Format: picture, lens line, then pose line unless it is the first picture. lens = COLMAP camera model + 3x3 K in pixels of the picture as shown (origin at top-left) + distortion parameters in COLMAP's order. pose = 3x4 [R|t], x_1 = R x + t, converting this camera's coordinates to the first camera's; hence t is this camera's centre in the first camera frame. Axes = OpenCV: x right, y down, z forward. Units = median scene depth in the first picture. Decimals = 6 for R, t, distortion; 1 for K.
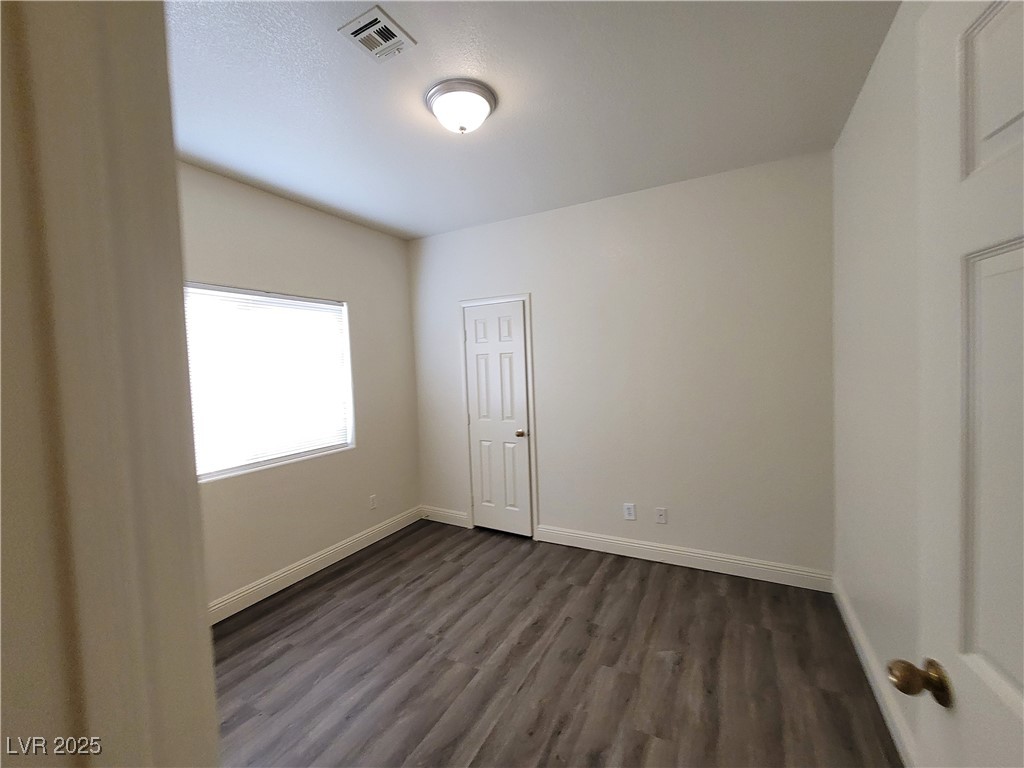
lens RADIAL K [[419.3, 0, 512.8], [0, 419.3, 386.3], [0, 0, 1]] dist [-0.002176, 0.001363]
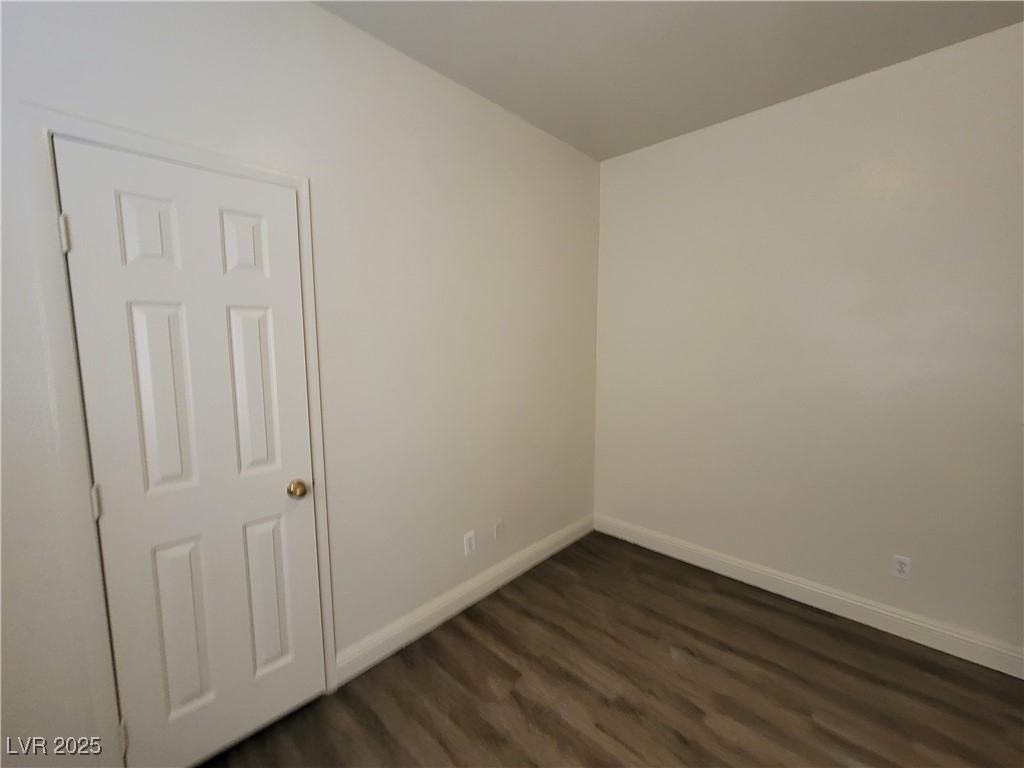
lens RADIAL K [[419.3, 0, 515.2], [0, 419.3, 378.2], [0, 0, 1]] dist [-0.002176, 0.001363]
pose [[0.254322, -0.057253, 0.965423, -0.400727], [0.042196, 0.997952, 0.048067, -0.022970], [-0.966199, 0.028513, 0.256217, 0.746353]]
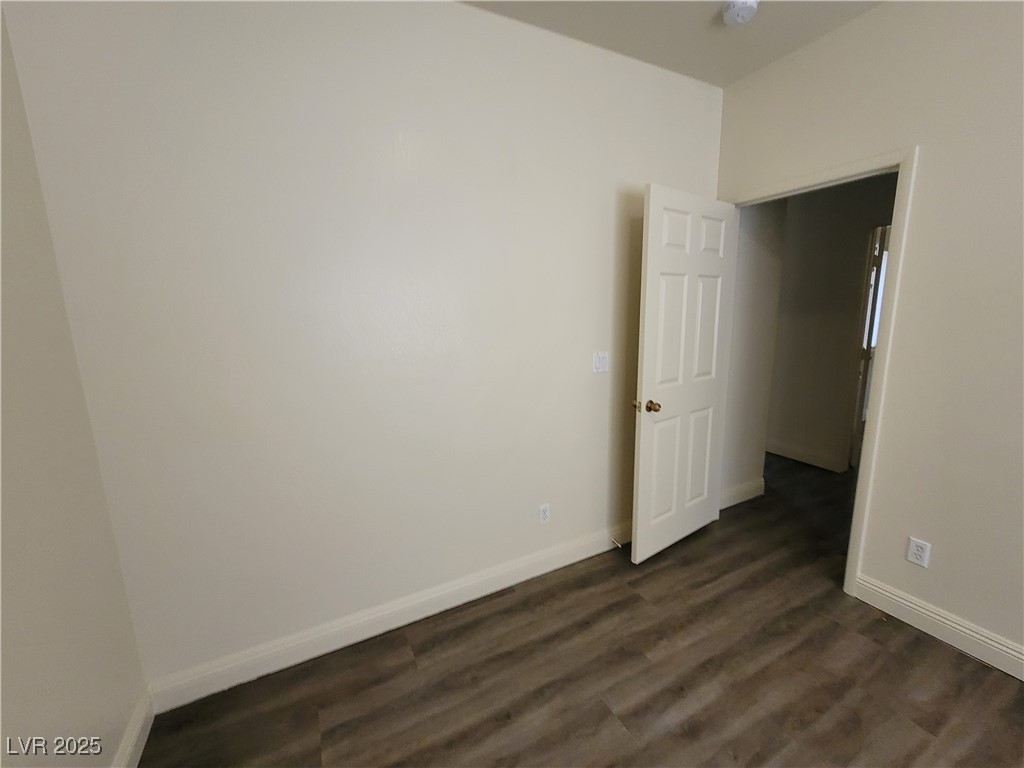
lens RADIAL K [[419.3, 0, 511.4], [0, 419.3, 383.1], [0, 0, 1]] dist [-0.002176, 0.001363]
pose [[-0.822529, -0.031729, 0.567838, 0.011068], [0.087594, 0.979461, 0.181611, -0.035125], [-0.561938, 0.199119, -0.802856, 0.919995]]
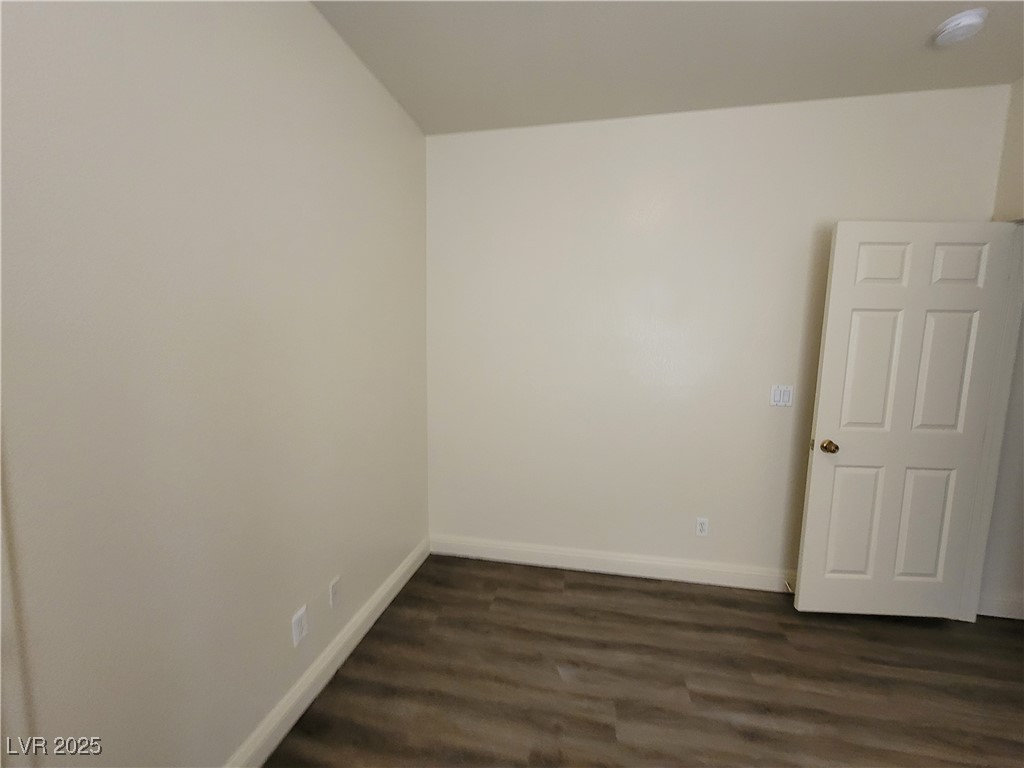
lens RADIAL K [[419.3, 0, 511.7], [0, 419.3, 379.4], [0, 0, 1]] dist [-0.002176, 0.001363]
pose [[-0.289486, -0.056986, 0.955484, -0.275892], [0.046297, 0.996224, 0.073443, -0.029077], [-0.956062, 0.065497, -0.285754, 0.901791]]
